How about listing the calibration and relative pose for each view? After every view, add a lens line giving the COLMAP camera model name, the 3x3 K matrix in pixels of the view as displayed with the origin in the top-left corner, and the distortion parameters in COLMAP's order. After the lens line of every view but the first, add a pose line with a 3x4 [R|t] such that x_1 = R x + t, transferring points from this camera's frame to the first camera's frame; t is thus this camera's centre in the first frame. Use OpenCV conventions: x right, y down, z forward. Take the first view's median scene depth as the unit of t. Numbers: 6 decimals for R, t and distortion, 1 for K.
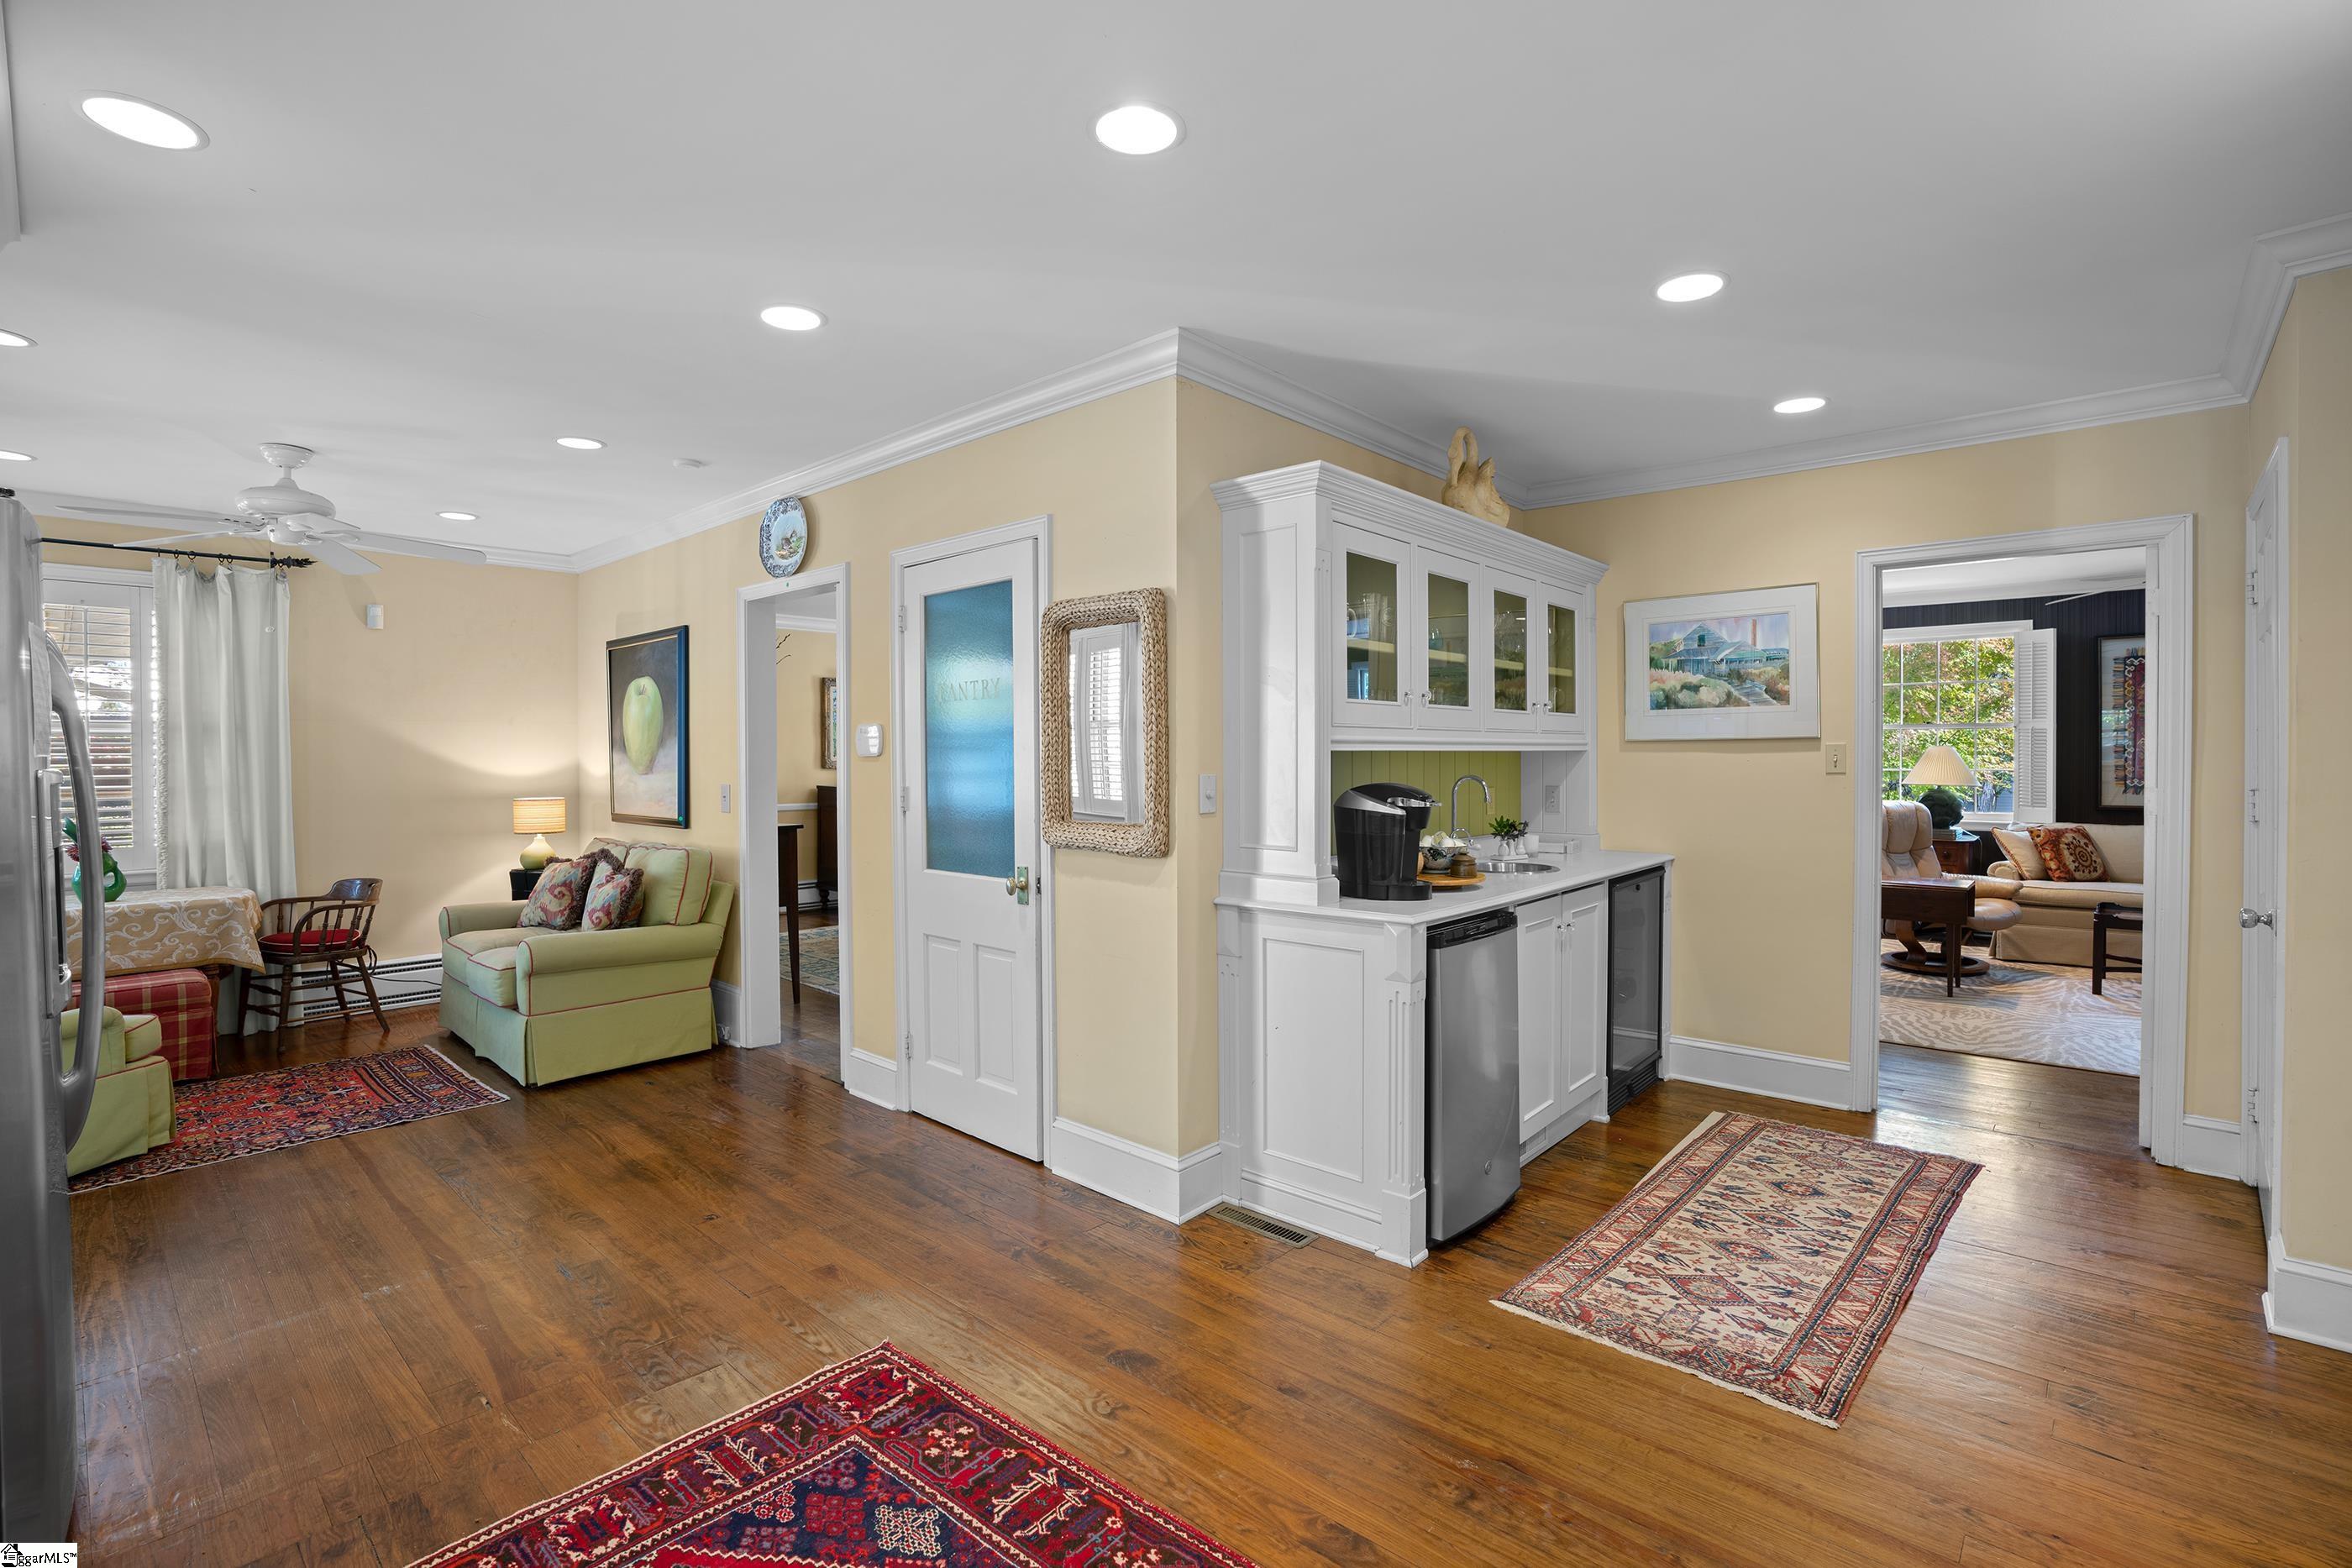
lens RADIAL K [[1077.7, 0, 1176.5], [0, 1077.7, 773.9], [0, 0, 1]] dist [-0.064388, 0.026435]
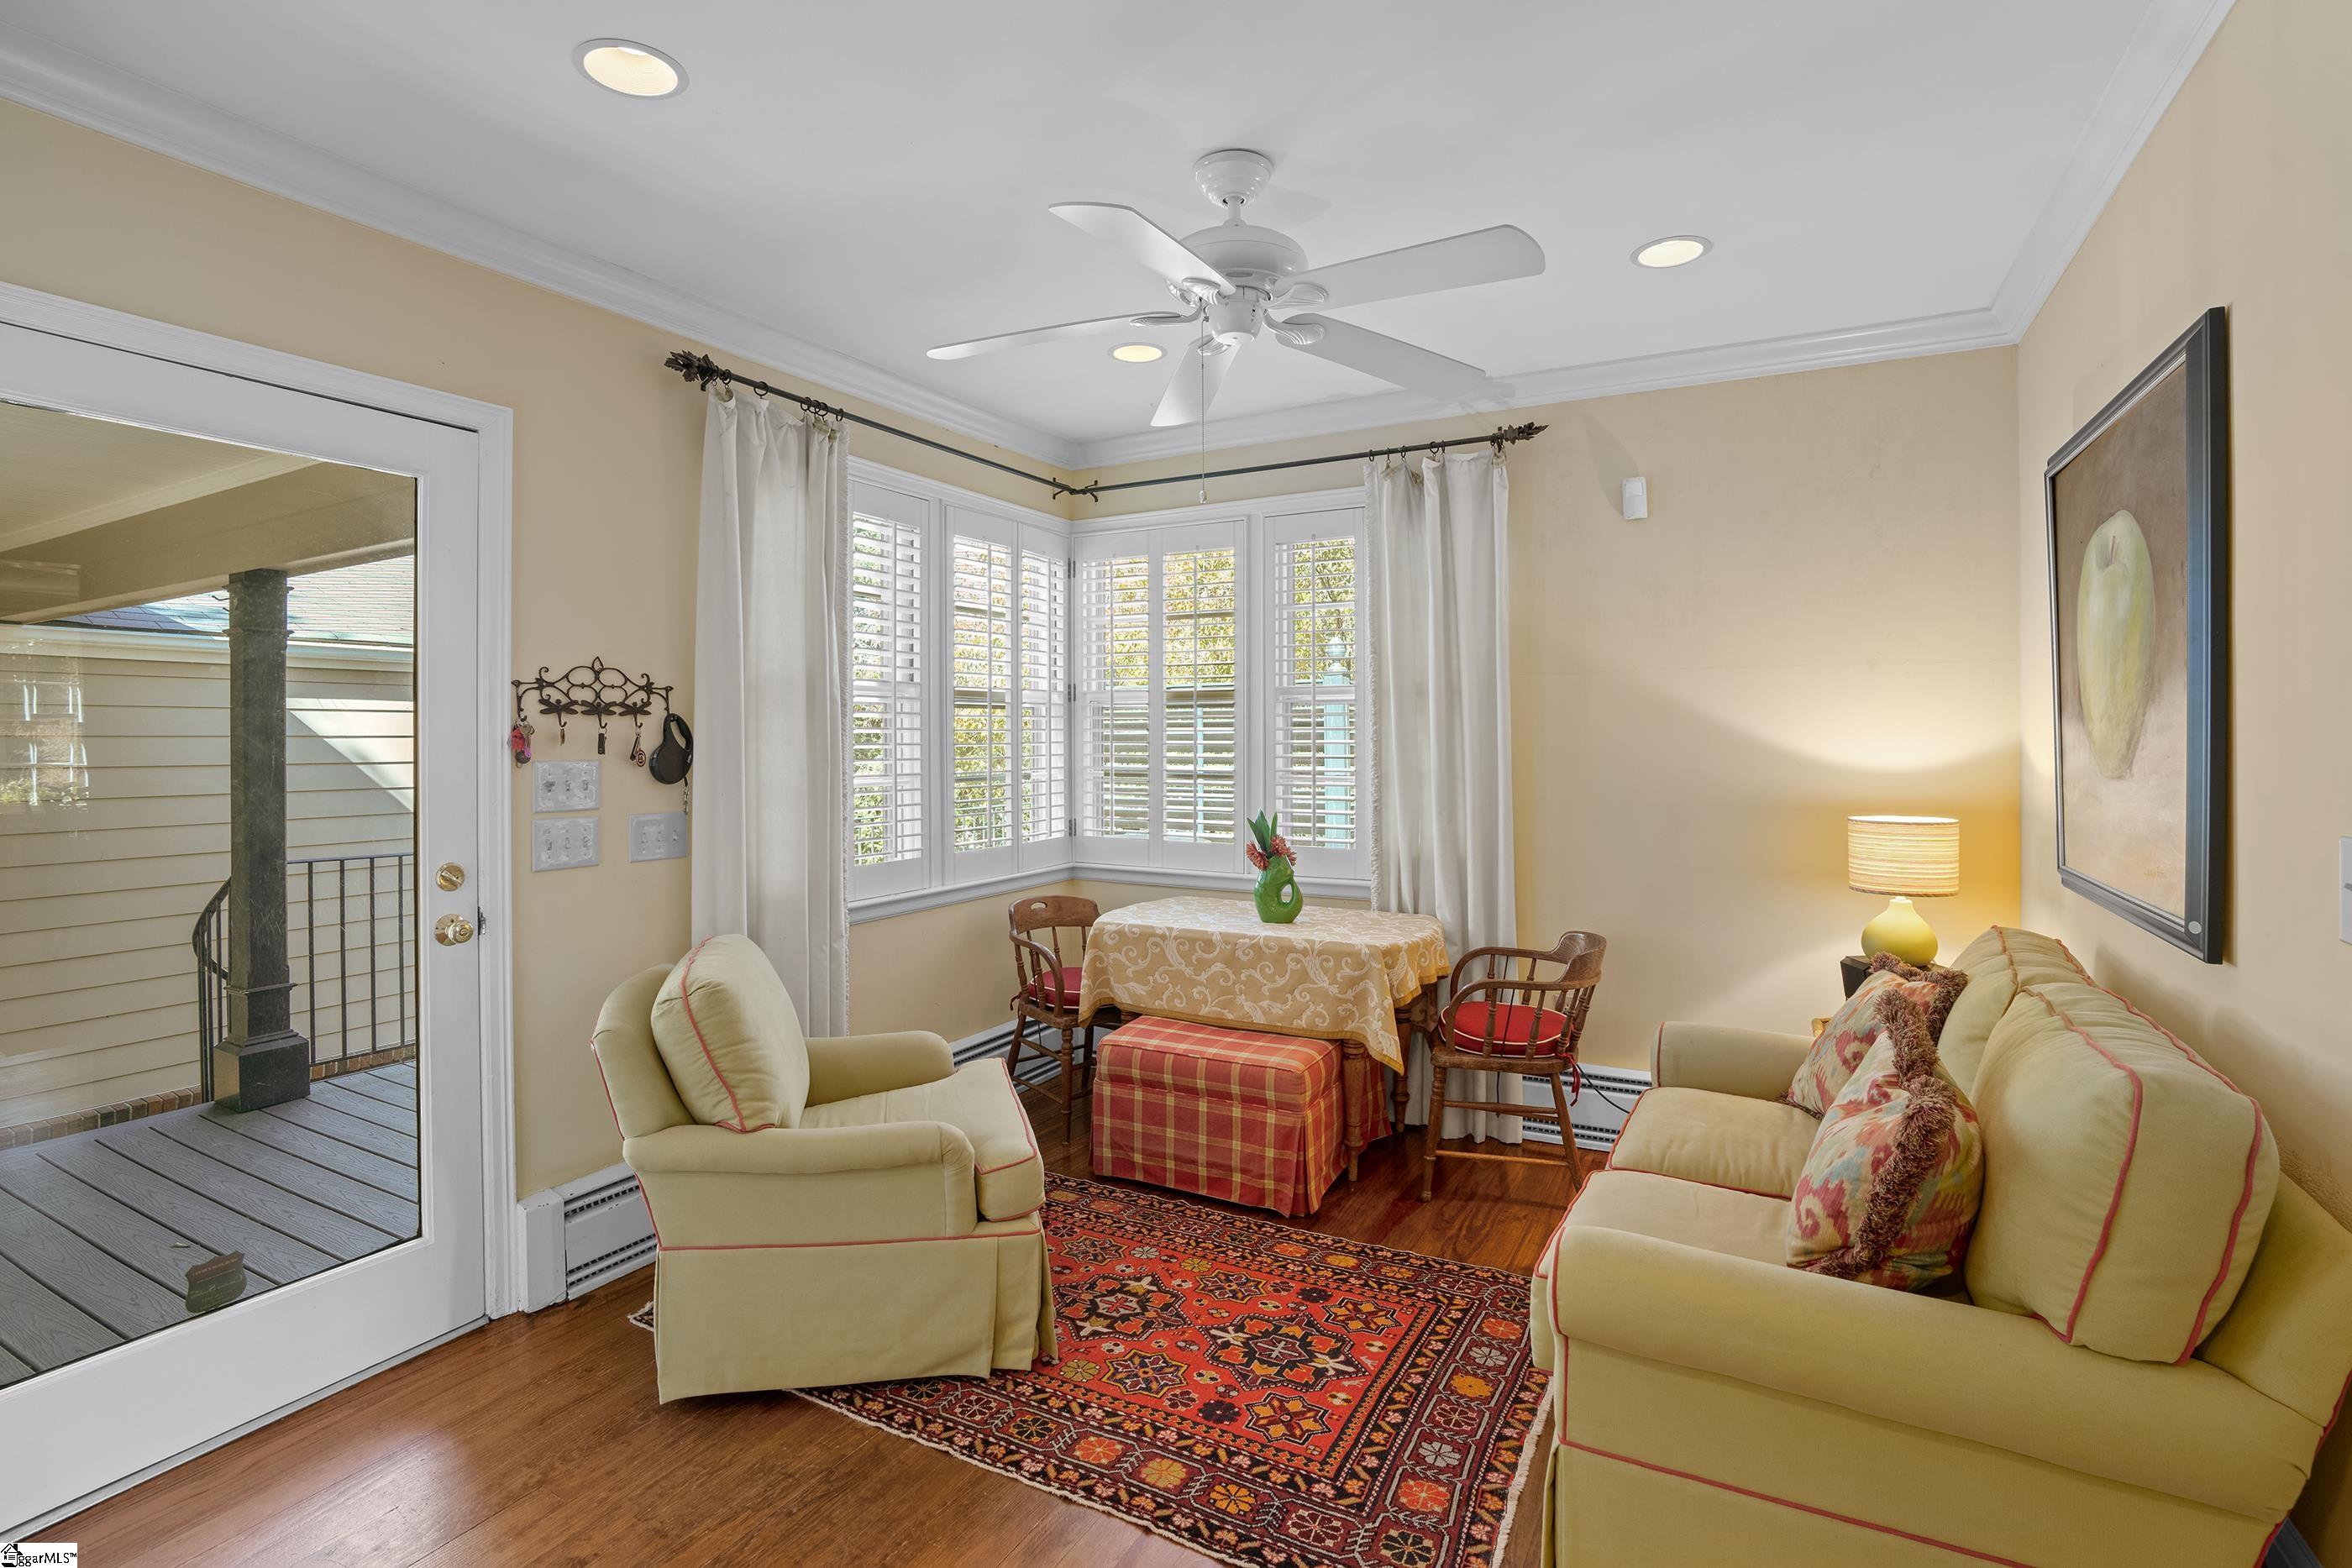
lens RADIAL K [[1100.5, 0, 1179.3], [0, 1100.5, 731.3], [0, 0, 1]] dist [-0.071529, 0.028290]
pose [[0.232711, -0.000634, -0.972546, -0.253844], [-0.014690, 0.999883, -0.004167, -0.011317], [0.972435, 0.015256, 0.232675, 0.694041]]
